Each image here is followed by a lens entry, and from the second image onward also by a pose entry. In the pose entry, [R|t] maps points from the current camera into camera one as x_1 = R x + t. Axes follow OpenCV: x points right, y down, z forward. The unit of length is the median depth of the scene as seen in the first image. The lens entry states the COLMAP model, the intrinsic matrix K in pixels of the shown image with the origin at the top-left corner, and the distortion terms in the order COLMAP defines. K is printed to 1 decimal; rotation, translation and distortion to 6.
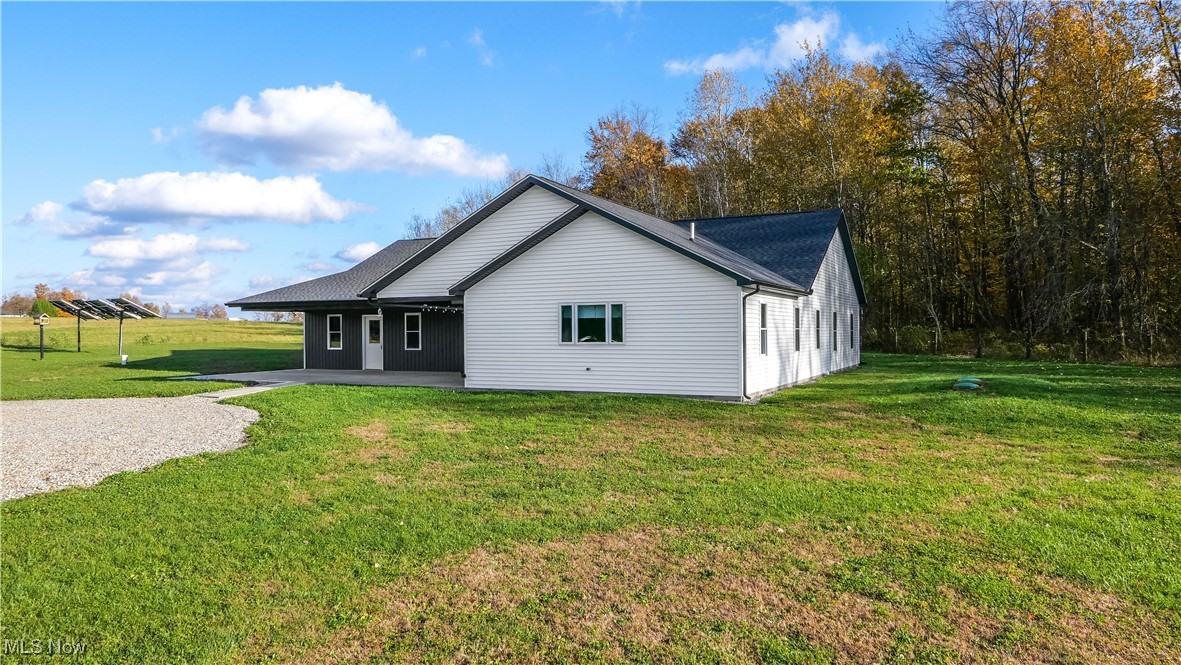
lens RADIAL K [[786.8, 0, 588.9], [0, 786.8, 336.2], [0, 0, 1]] dist [-0.011913, 0.009225]
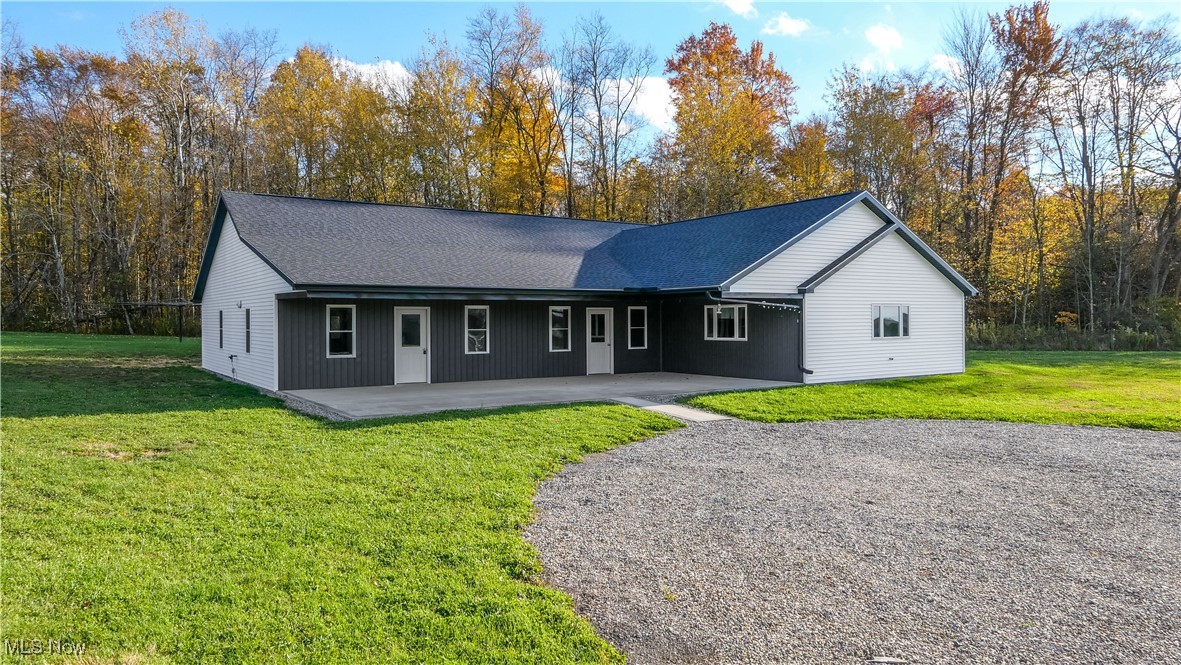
lens RADIAL K [[819.0, 0, 583.3], [0, 819.0, 328.7], [0, 0, 1]] dist [-0.009916, -0.005657]
pose [[0.499210, -0.004542, 0.866469, -1.176852], [0.008847, 0.999961, 0.000145, -0.008343], [-0.866436, 0.007594, 0.499231, 0.686276]]
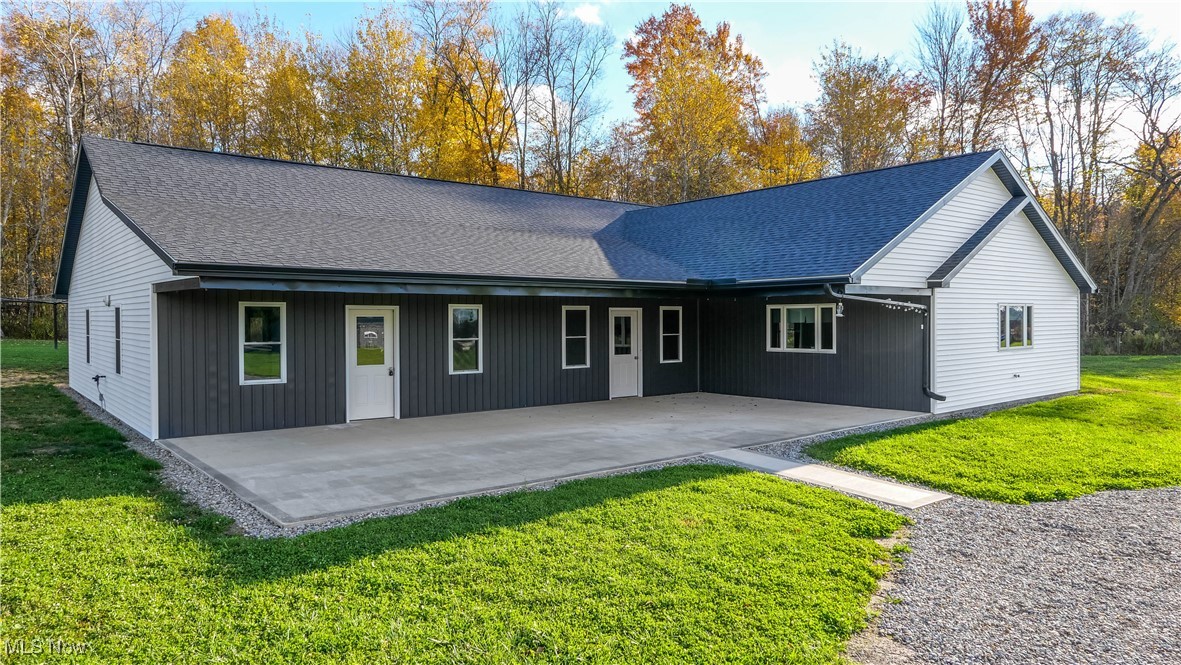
lens RADIAL K [[786.8, 0, 587.8], [0, 786.8, 329.5], [0, 0, 1]] dist [-0.011913, 0.009225]
pose [[0.407562, -0.007081, 0.913150, -0.921131], [0.008684, 0.999955, 0.003878, -0.018379], [-0.913136, 0.006349, 0.407605, 0.953448]]
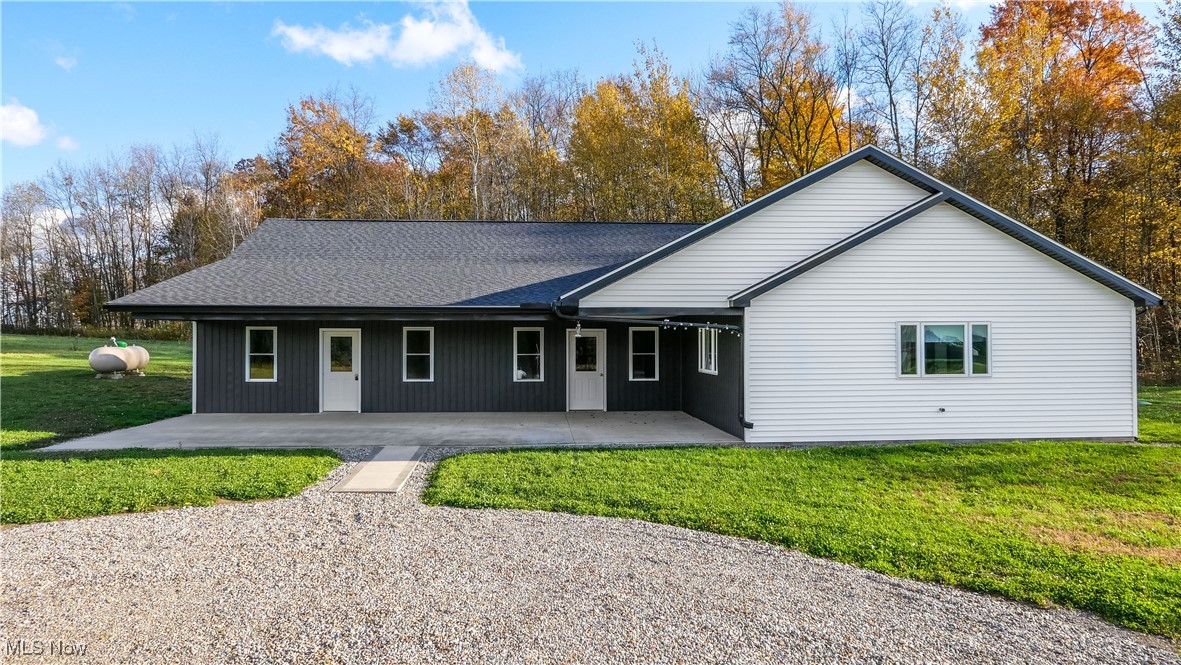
lens RADIAL K [[786.8, 0, 584.5], [0, 786.8, 329.3], [0, 0, 1]] dist [-0.011913, 0.009225]
pose [[0.865672, 0.013773, 0.500422, -0.596752], [-0.001823, 0.999702, -0.024361, -0.014935], [-0.500608, 0.020176, 0.865439, 0.455216]]
